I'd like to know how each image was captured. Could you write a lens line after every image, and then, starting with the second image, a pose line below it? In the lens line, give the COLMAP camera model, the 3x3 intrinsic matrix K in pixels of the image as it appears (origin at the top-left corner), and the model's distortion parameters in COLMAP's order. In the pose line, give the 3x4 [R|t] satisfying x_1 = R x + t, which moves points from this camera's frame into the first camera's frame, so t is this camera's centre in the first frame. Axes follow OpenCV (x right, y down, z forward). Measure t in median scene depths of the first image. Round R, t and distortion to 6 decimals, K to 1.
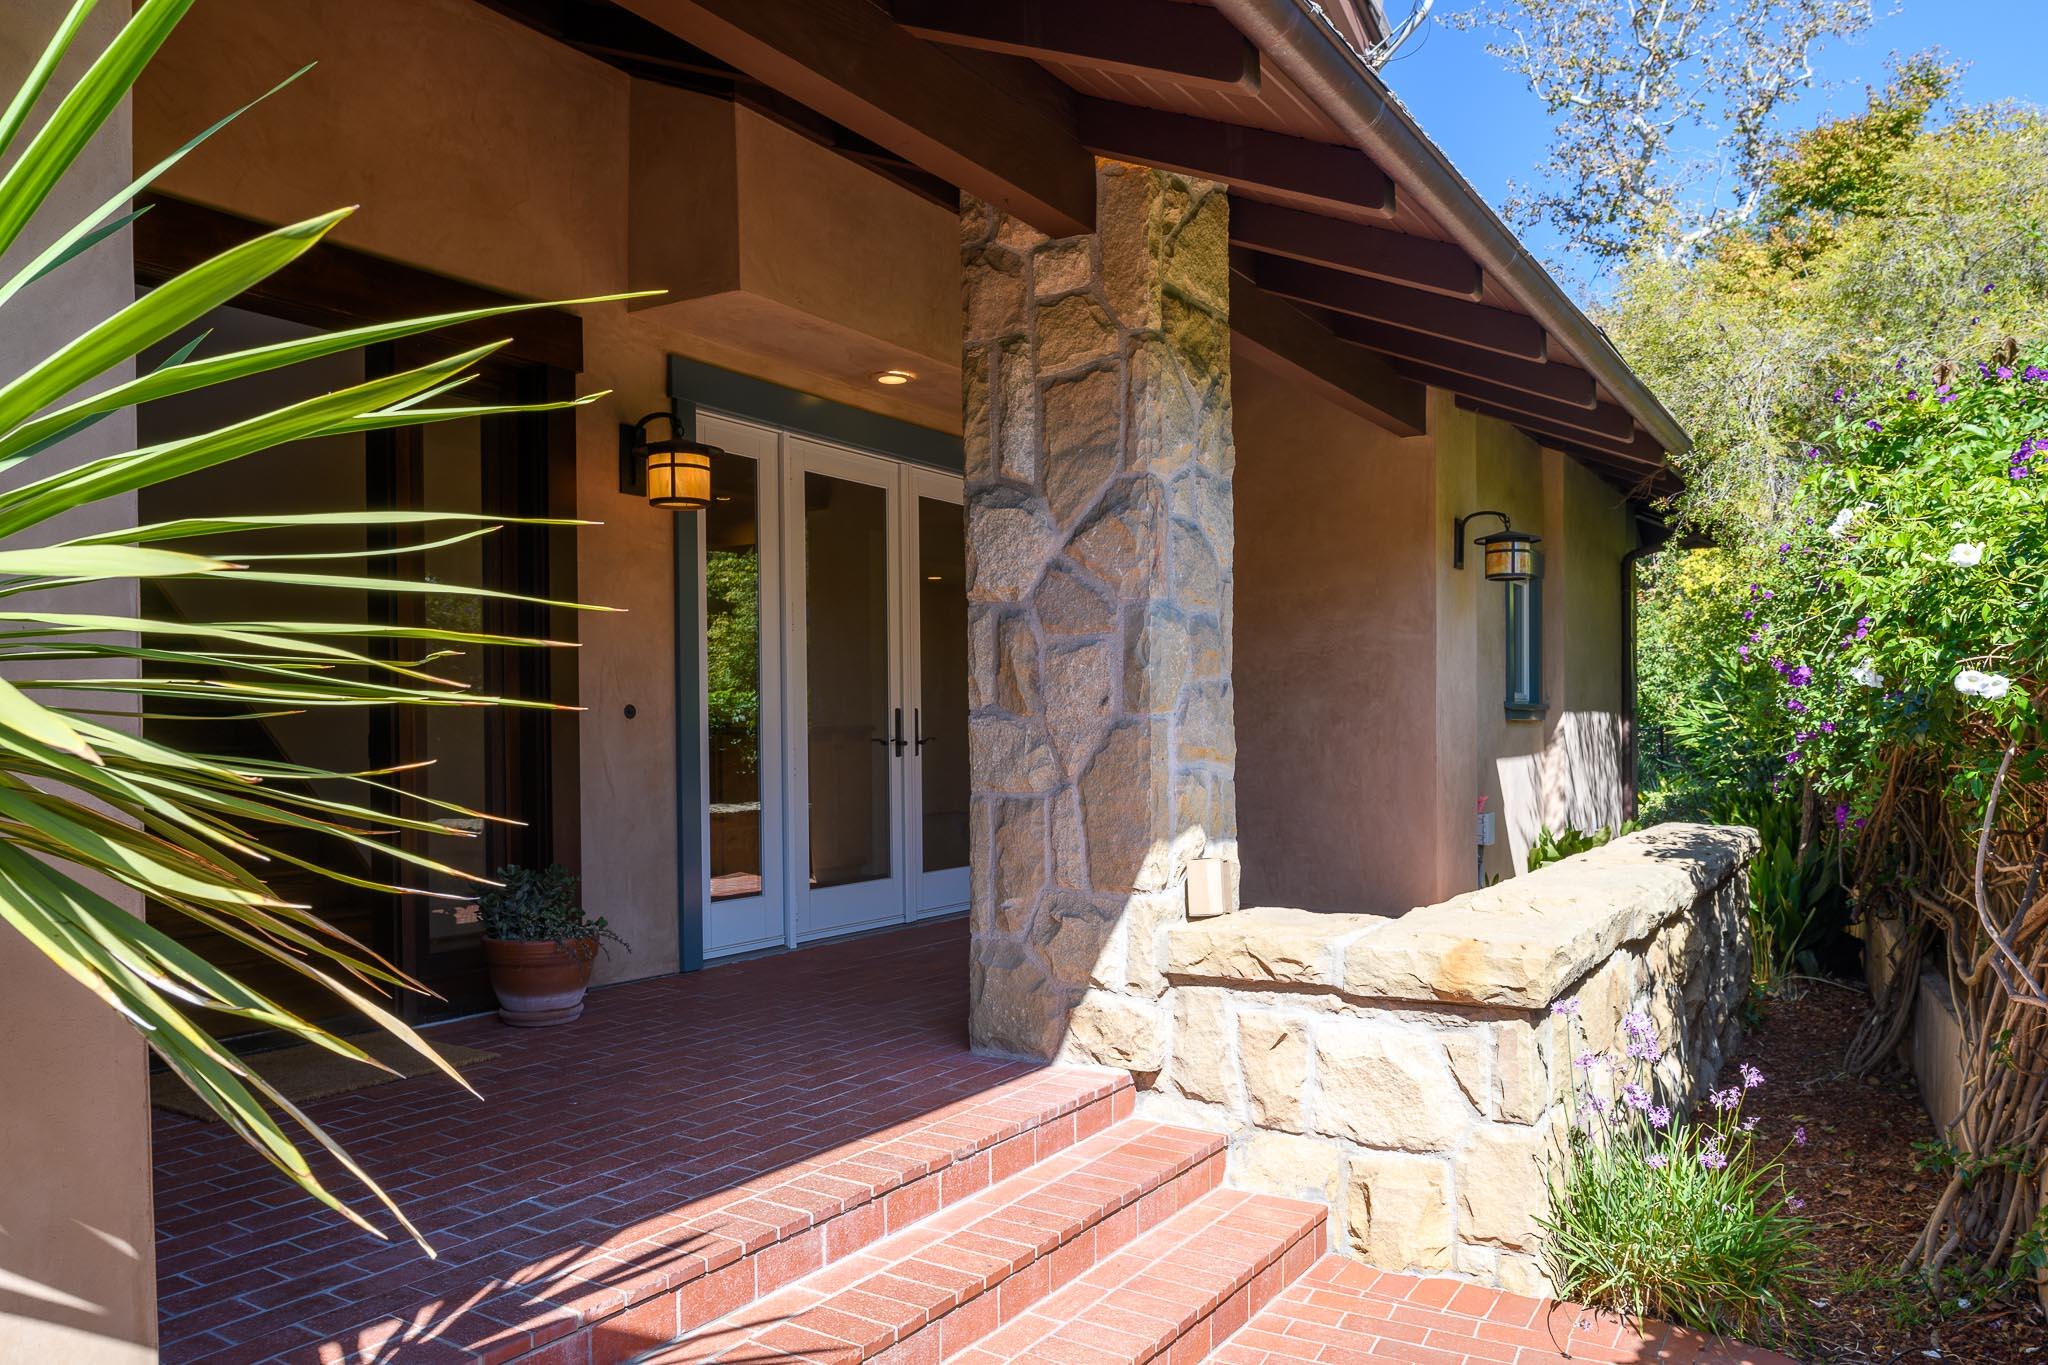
lens RADIAL K [[1424.4, 0, 1033.8], [0, 1424.4, 735.4], [0, 0, 1]] dist [-0.019630, -0.011387]
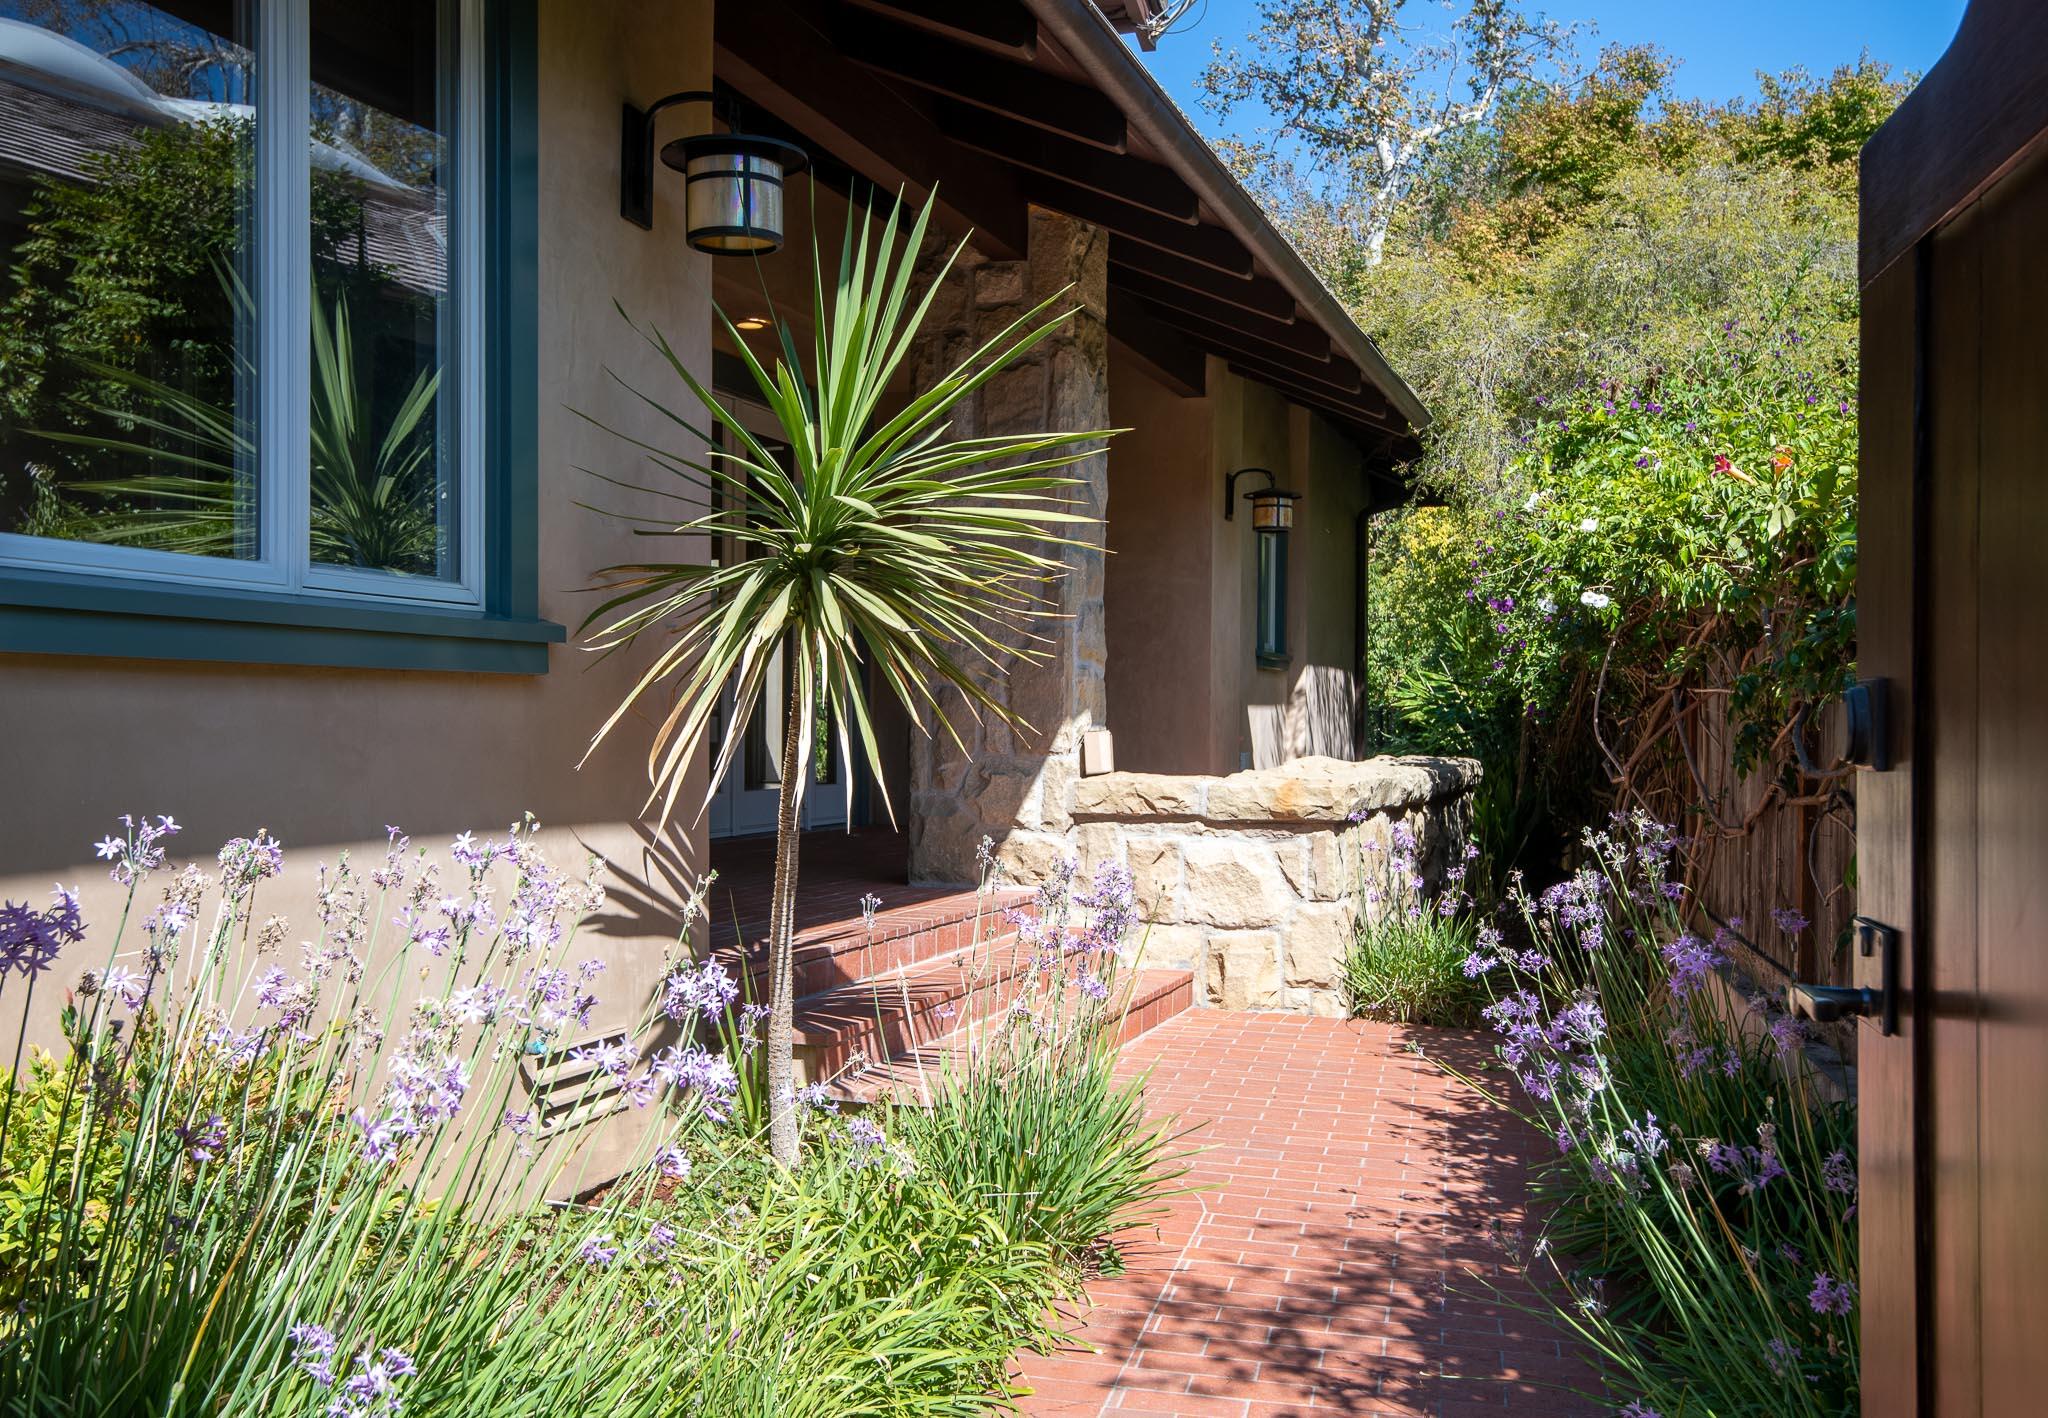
lens RADIAL K [[1958.0, 0, 1023.9], [0, 1958.0, 711.1], [0, 0, 1]] dist [0.016139, 0.000000]
pose [[0.970950, 0.016455, 0.238717, -0.290074], [-0.014072, 0.999833, -0.011683, 0.067216], [-0.238869, 0.007984, 0.971019, -0.579256]]
